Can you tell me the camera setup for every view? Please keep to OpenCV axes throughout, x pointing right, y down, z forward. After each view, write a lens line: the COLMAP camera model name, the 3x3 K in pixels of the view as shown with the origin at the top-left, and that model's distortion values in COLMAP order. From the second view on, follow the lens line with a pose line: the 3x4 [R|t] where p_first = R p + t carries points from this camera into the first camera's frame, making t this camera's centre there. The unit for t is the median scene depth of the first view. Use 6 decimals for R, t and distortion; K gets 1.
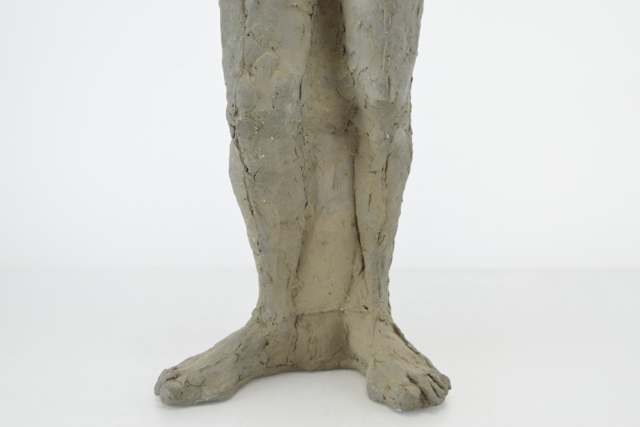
lens RADIAL K [[1118.8, 0, 319.8], [0, 1118.8, 217.3], [0, 0, 1]] dist [-0.008169, 0.000000]
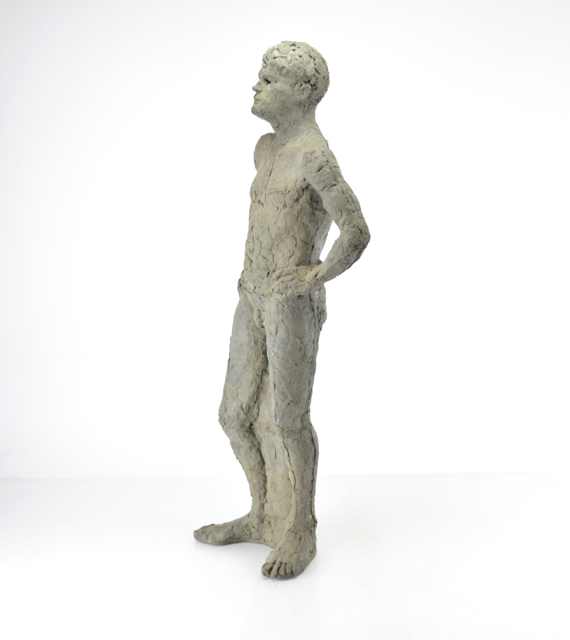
lens RADIAL K [[1307.7, 0, 286.4], [0, 1307.7, 317.2], [0, 0, 1]] dist [0.013808, 0.000000]
pose [[0.682159, 0.162045, -0.713022, 1.662556], [-0.163674, 0.984230, 0.067092, -0.437919], [0.712650, 0.070936, 0.697924, -0.630026]]
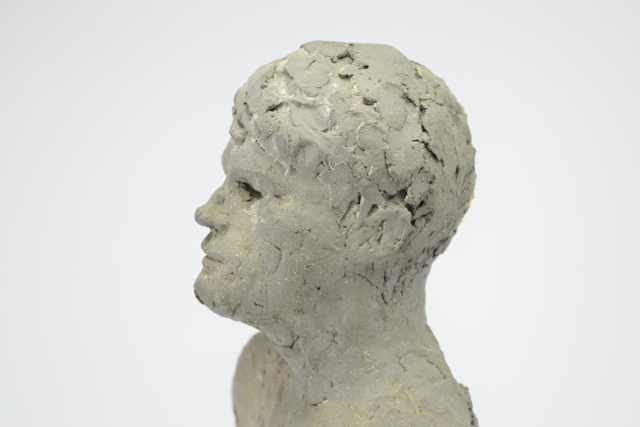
lens RADIAL K [[1232.6, 0, 321.0], [0, 1232.6, 212.3], [0, 0, 1]] dist [0.047970, 0.000000]
pose [[0.635567, 0.146114, -0.758093, 0.466076], [-0.161235, 0.985396, 0.054749, -0.700552], [0.755022, 0.087434, 0.649844, 0.505816]]
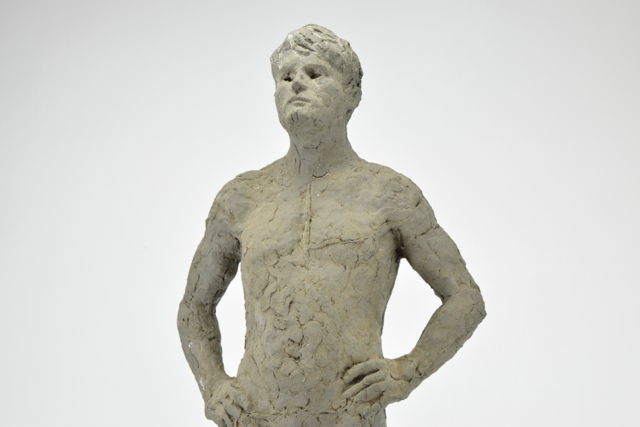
lens RADIAL K [[1387.1, 0, 320.2], [0, 1387.1, 209.2], [0, 0, 1]] dist [0.098527, 0.000000]
pose [[0.999926, -0.010186, -0.006577, 0.035602], [0.007375, 0.941497, -0.336941, -0.032580], [0.009624, 0.336868, 0.941503, -0.516108]]
